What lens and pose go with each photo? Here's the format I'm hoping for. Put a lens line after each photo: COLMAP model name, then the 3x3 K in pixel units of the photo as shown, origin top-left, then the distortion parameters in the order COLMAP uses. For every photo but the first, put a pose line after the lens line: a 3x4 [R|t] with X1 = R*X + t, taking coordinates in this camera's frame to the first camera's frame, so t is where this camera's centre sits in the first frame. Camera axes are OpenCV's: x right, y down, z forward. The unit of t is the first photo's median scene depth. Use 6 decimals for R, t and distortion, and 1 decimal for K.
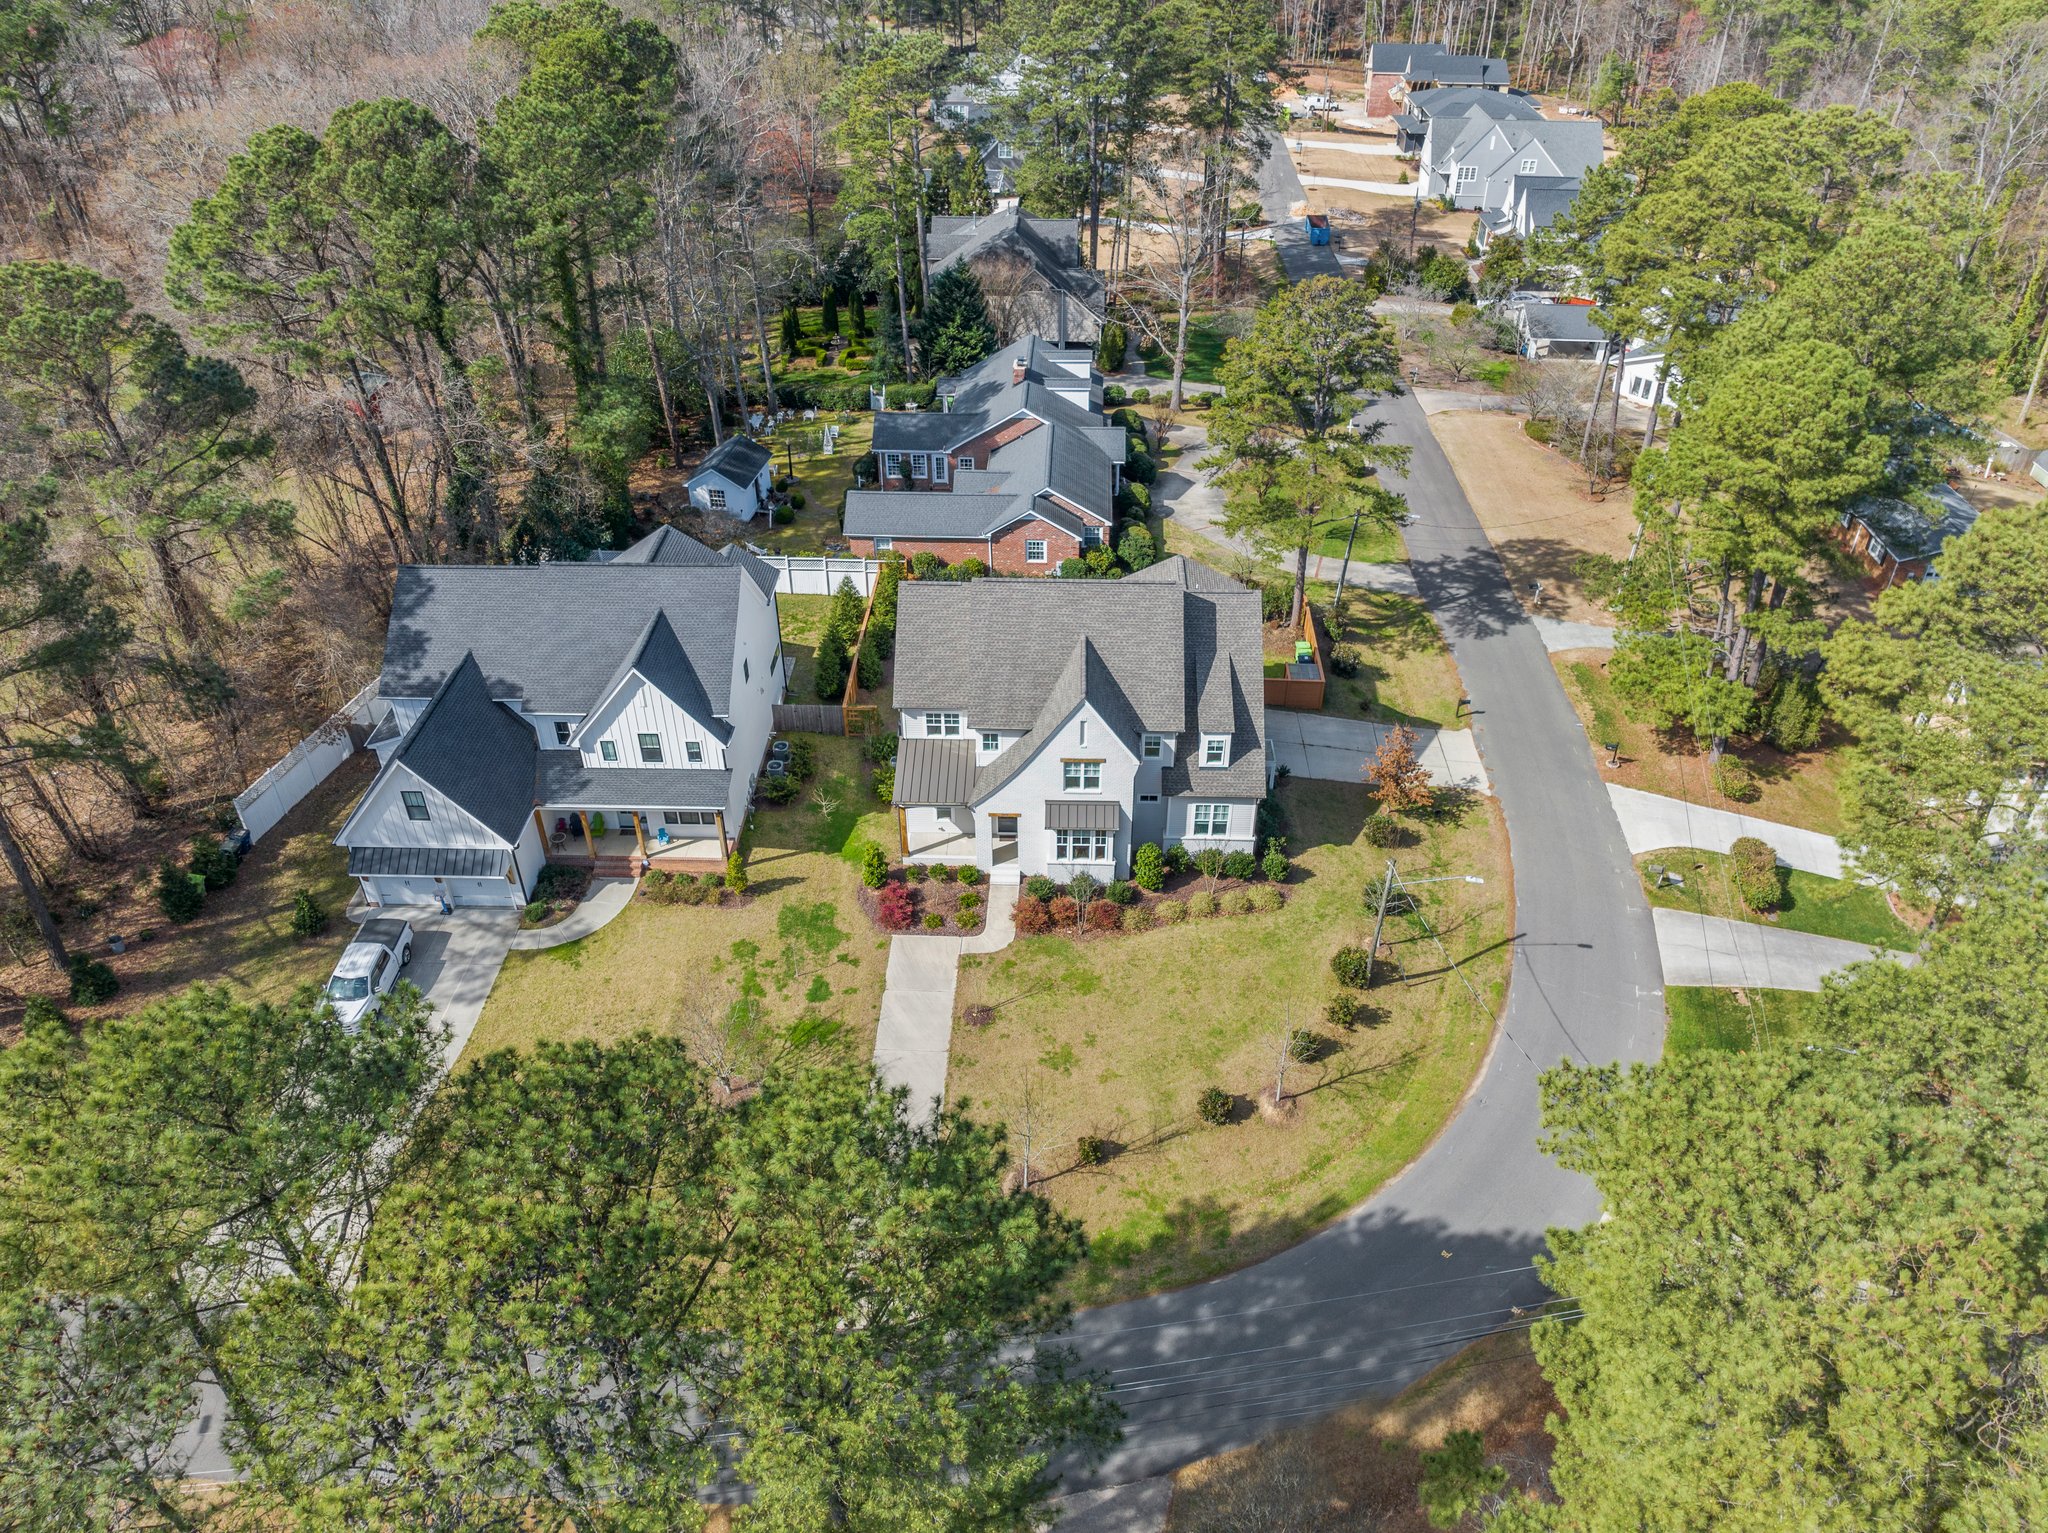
lens RADIAL K [[1439.9, 0, 1034.1], [0, 1439.9, 761.5], [0, 0, 1]] dist [-0.037080, 0.002576]
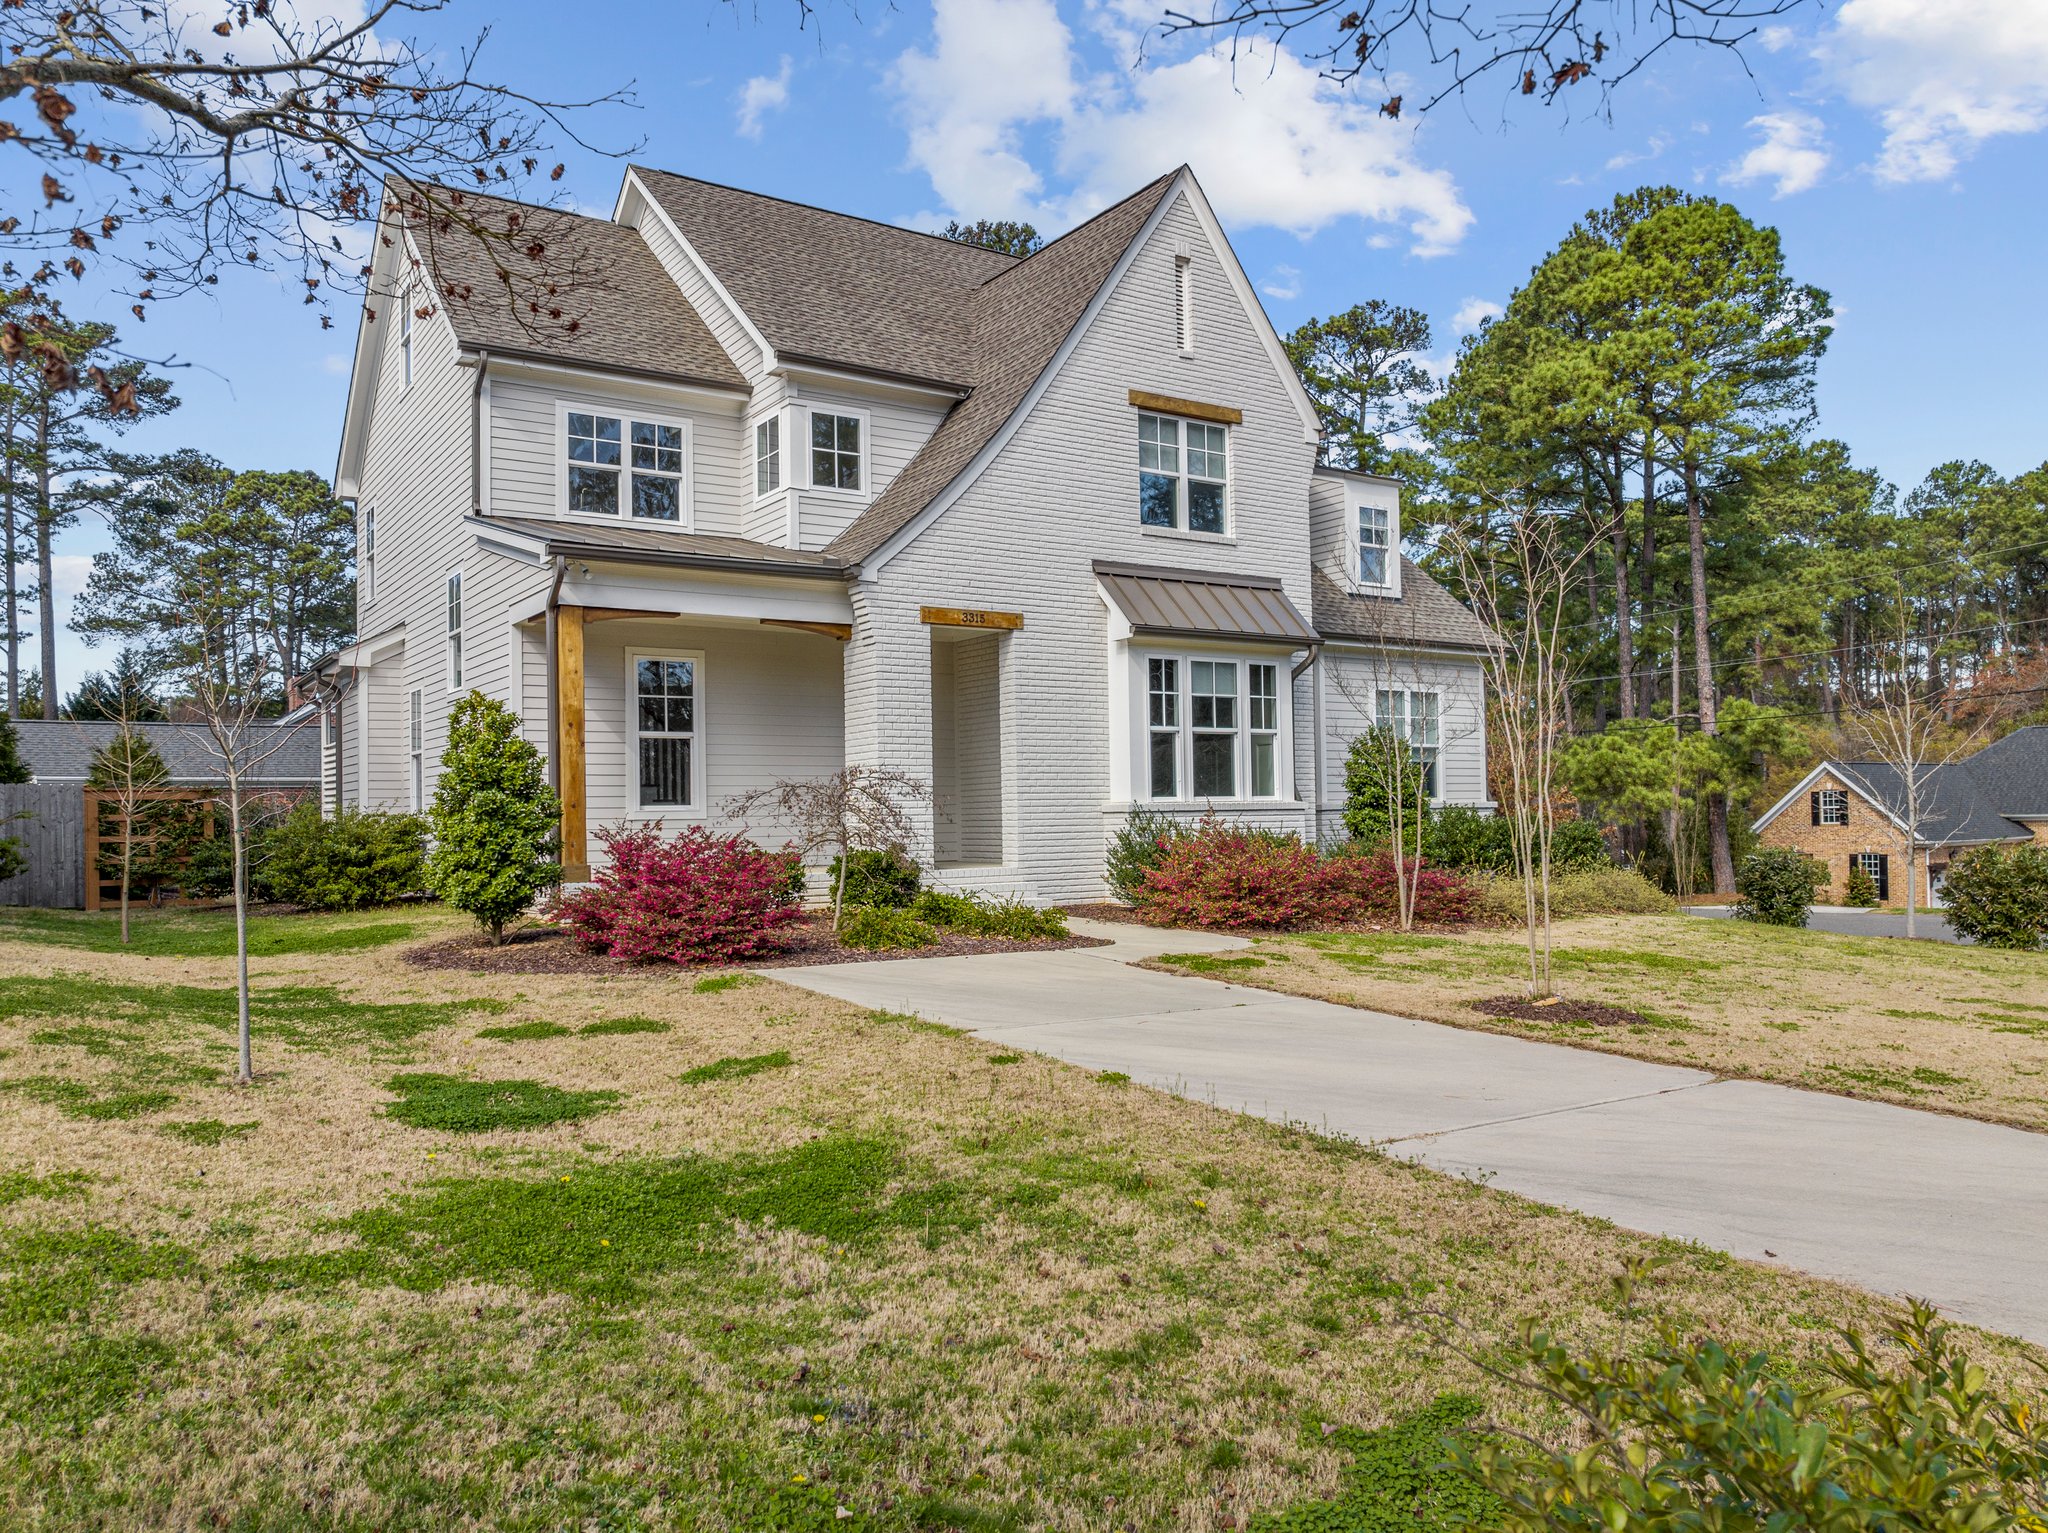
lens RADIAL K [[1462.4, 0, 1025.0], [0, 1462.4, 795.3], [0, 0, 1]] dist [-0.034116, -0.002646]
pose [[0.813417, -0.002666, 0.581675, -0.170586], [0.351835, 0.798579, -0.488347, 0.199268], [-0.463212, 0.601884, 0.650516, 0.829362]]
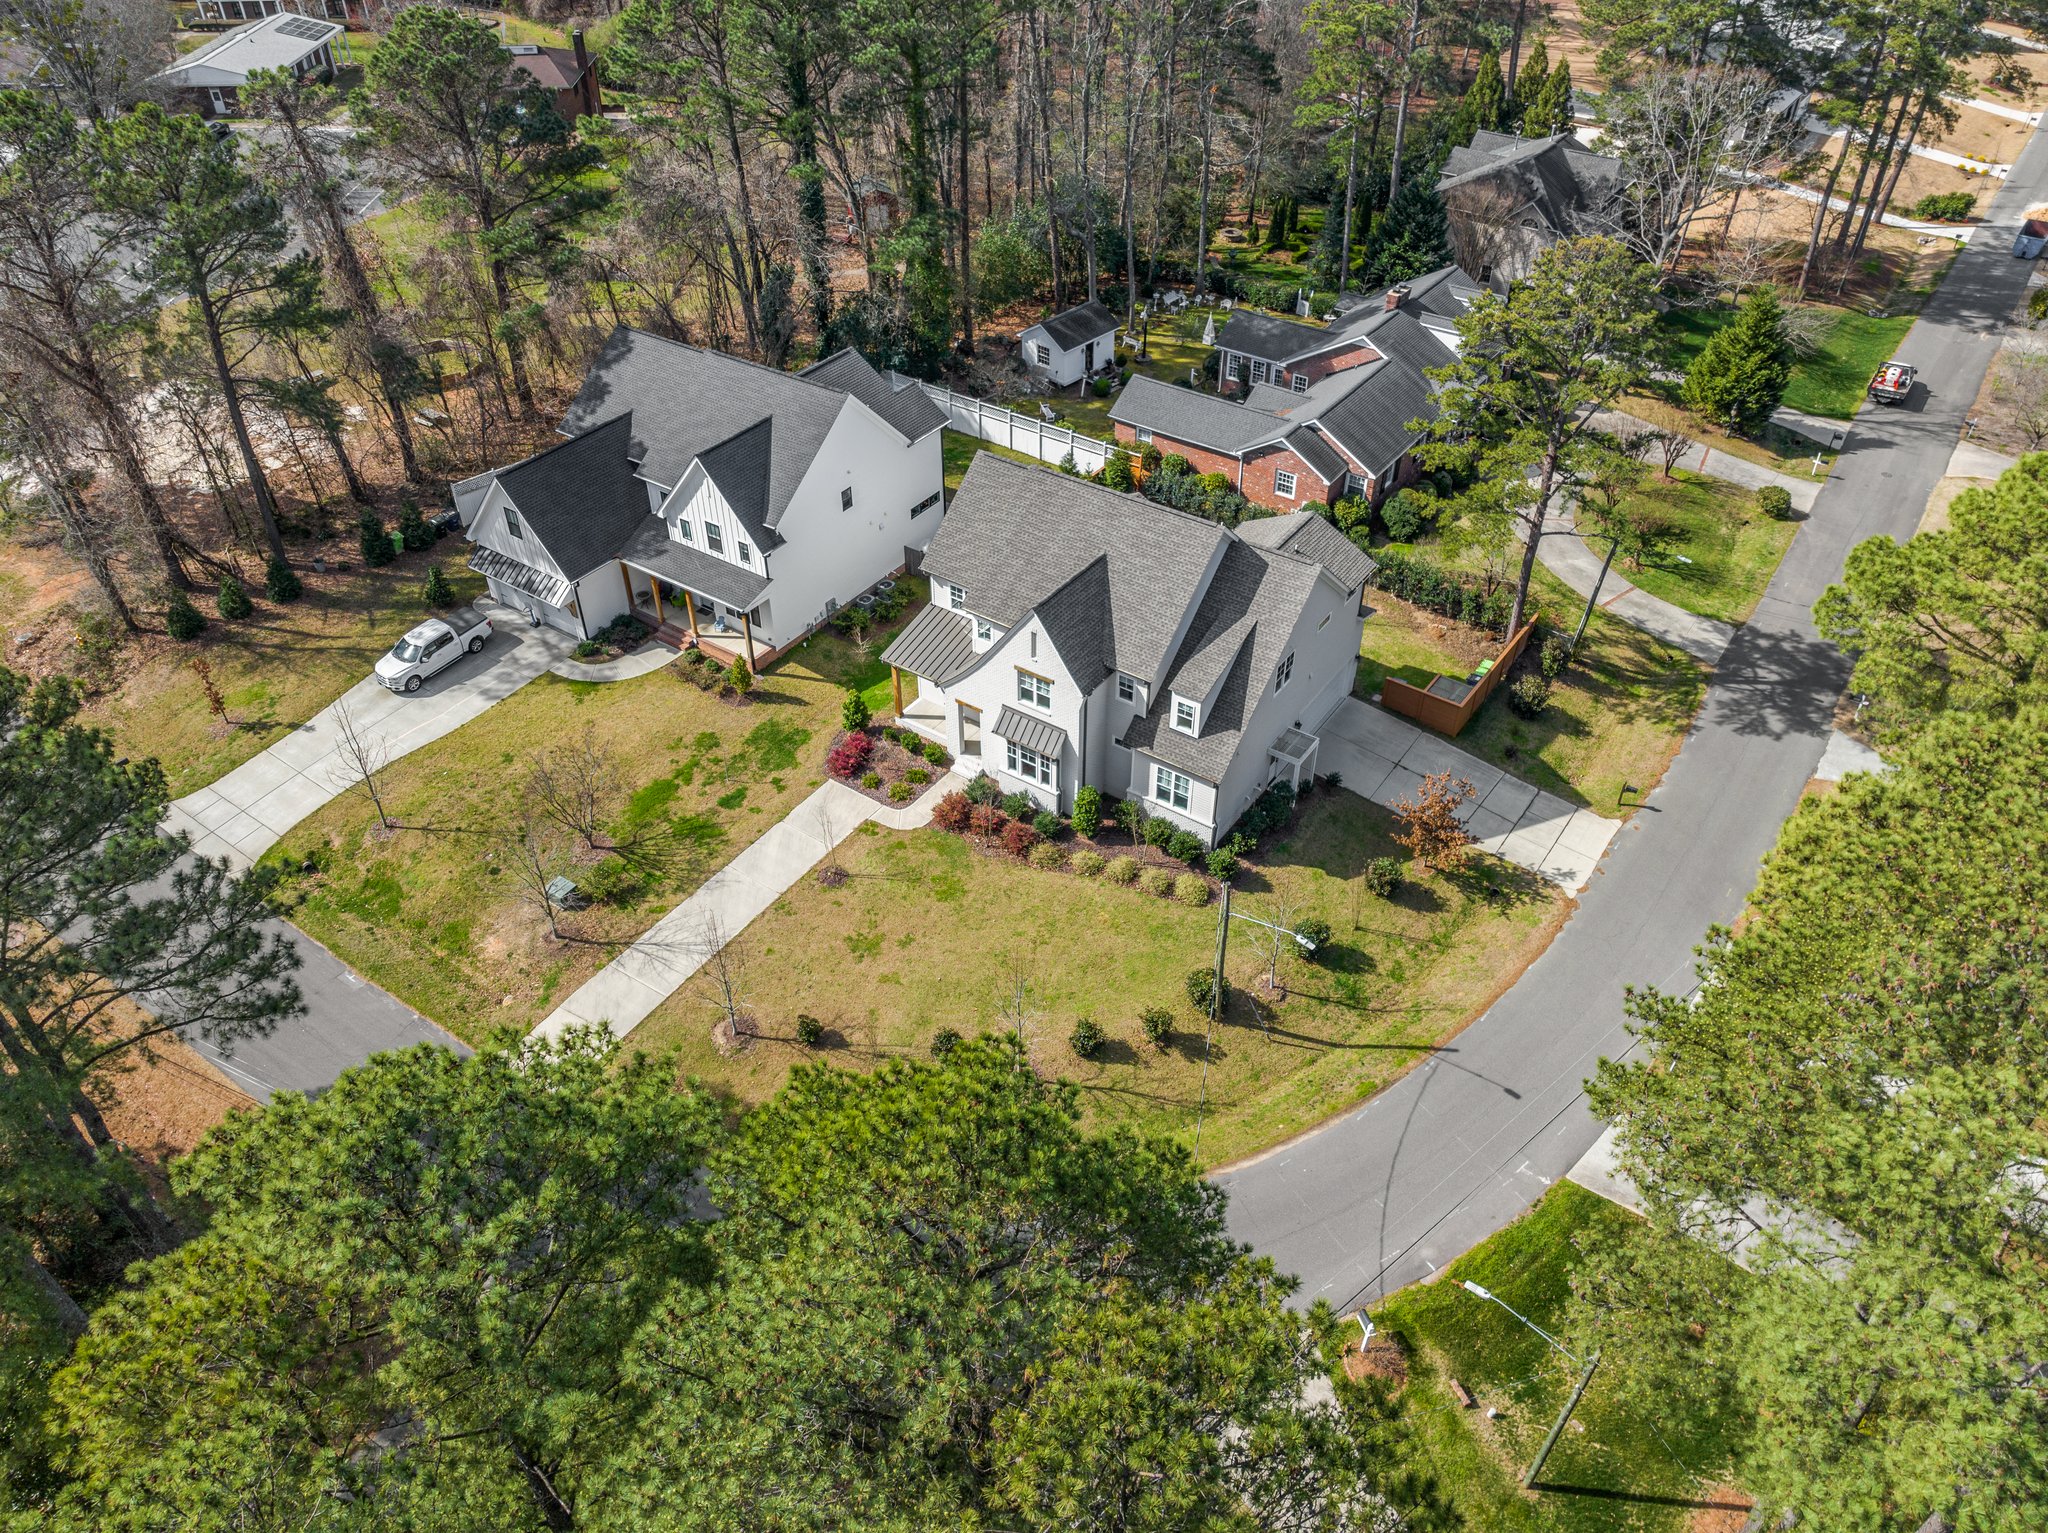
lens RADIAL K [[1440.9, 0, 1037.1], [0, 1440.9, 760.5], [0, 0, 1]] dist [-0.032877, -0.005562]
pose [[0.840045, 0.343753, -0.419712, 0.434981], [-0.317857, 0.938804, 0.132715, -0.071107], [0.439649, 0.021922, 0.897902, 0.146854]]
